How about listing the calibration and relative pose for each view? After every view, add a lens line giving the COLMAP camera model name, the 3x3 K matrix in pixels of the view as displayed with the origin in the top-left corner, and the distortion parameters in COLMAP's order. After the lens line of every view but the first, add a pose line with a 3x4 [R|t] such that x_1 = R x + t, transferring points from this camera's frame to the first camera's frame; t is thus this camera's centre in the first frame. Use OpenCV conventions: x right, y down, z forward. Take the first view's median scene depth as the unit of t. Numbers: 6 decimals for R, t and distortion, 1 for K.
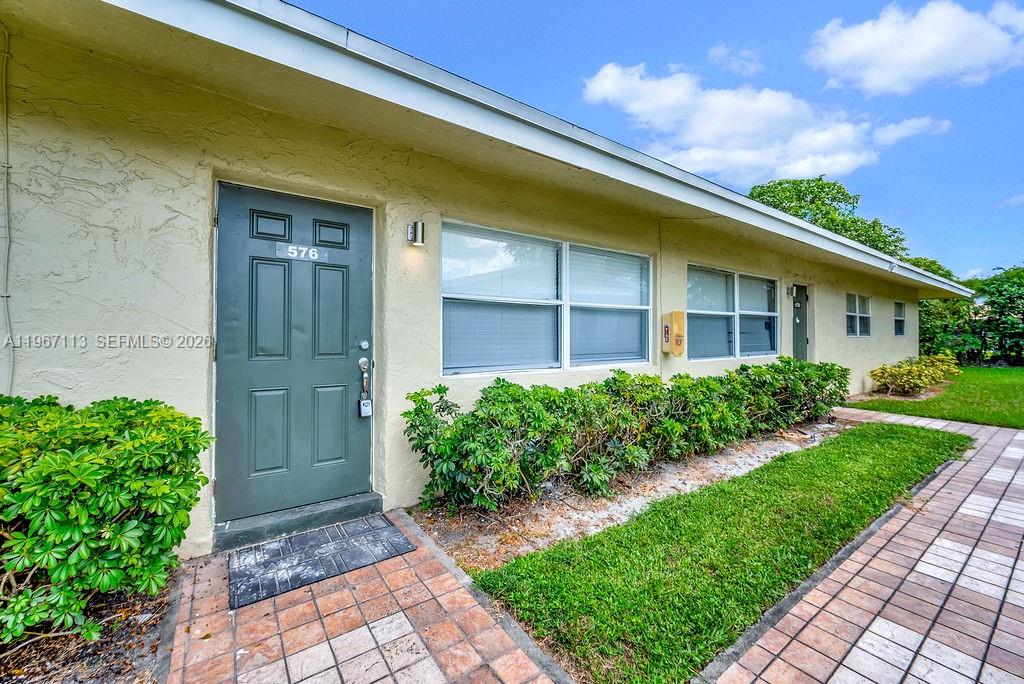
lens RADIAL K [[412.7, 0, 515.5], [0, 412.7, 336.8], [0, 0, 1]] dist [-0.001318, 0.000554]
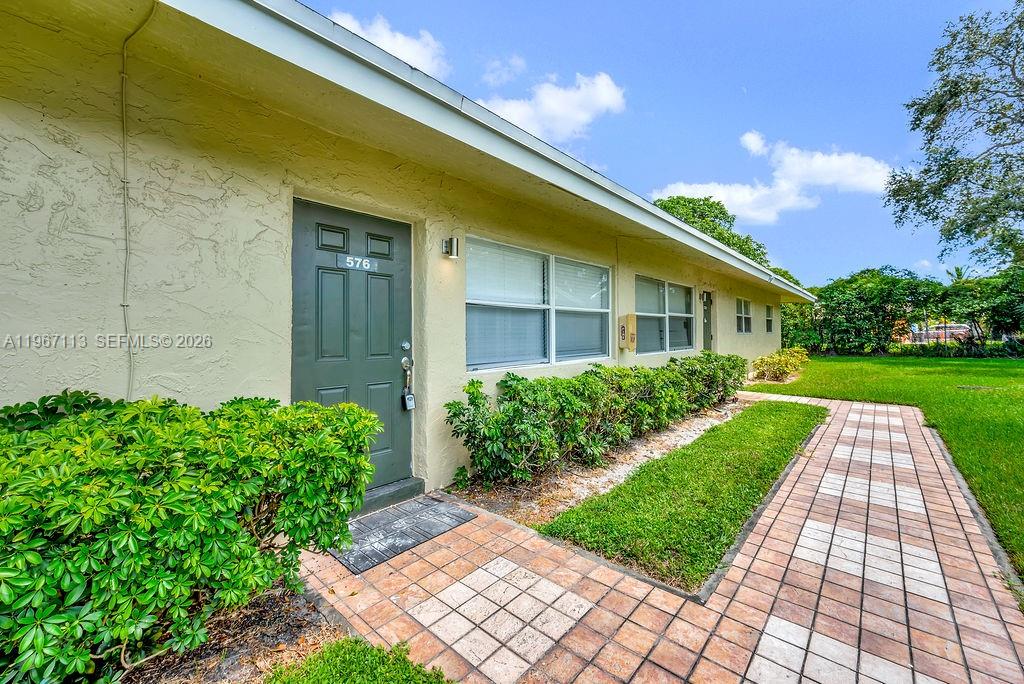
lens RADIAL K [[417.8, 0, 516.8], [0, 417.8, 332.8], [0, 0, 1]] dist [-0.000485, -0.000190]
pose [[0.973629, -0.006360, 0.228047, -0.354738], [0.006865, 0.999975, -0.001420, -0.013207], [-0.228032, 0.002948, 0.973649, -0.182708]]
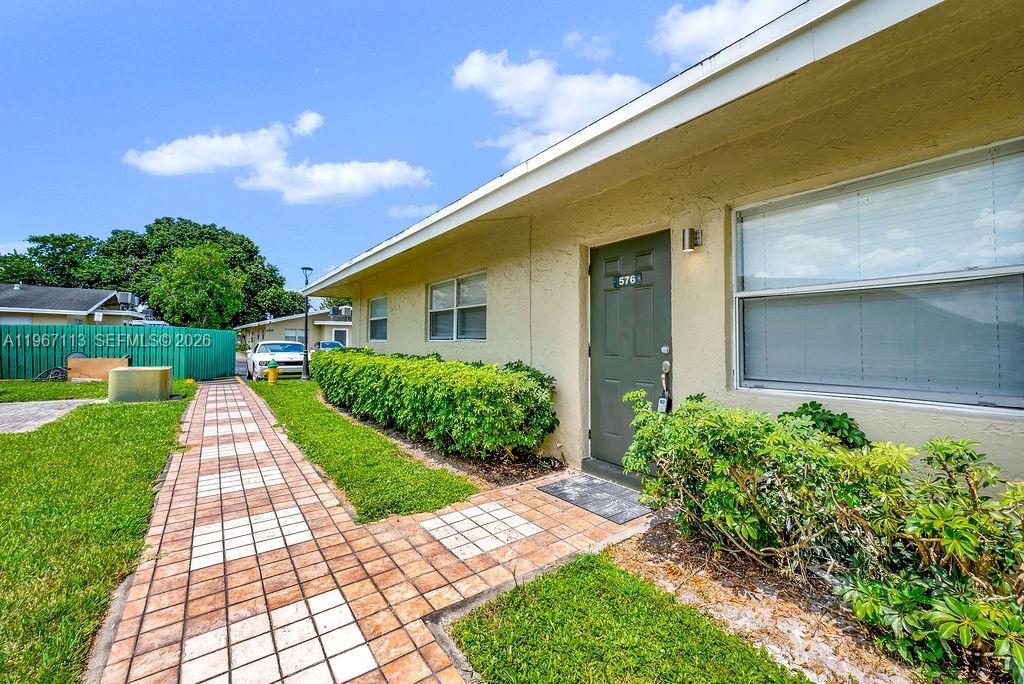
lens RADIAL K [[406.1, 0, 498.5], [0, 406.1, 333.7], [0, 0, 1]] dist [0.000374, 0.000004]
pose [[-0.012506, -0.021378, -0.999693, 0.813797], [-0.003404, 0.999767, -0.021337, 0.001211], [0.999916, 0.003136, -0.012576, 0.589793]]
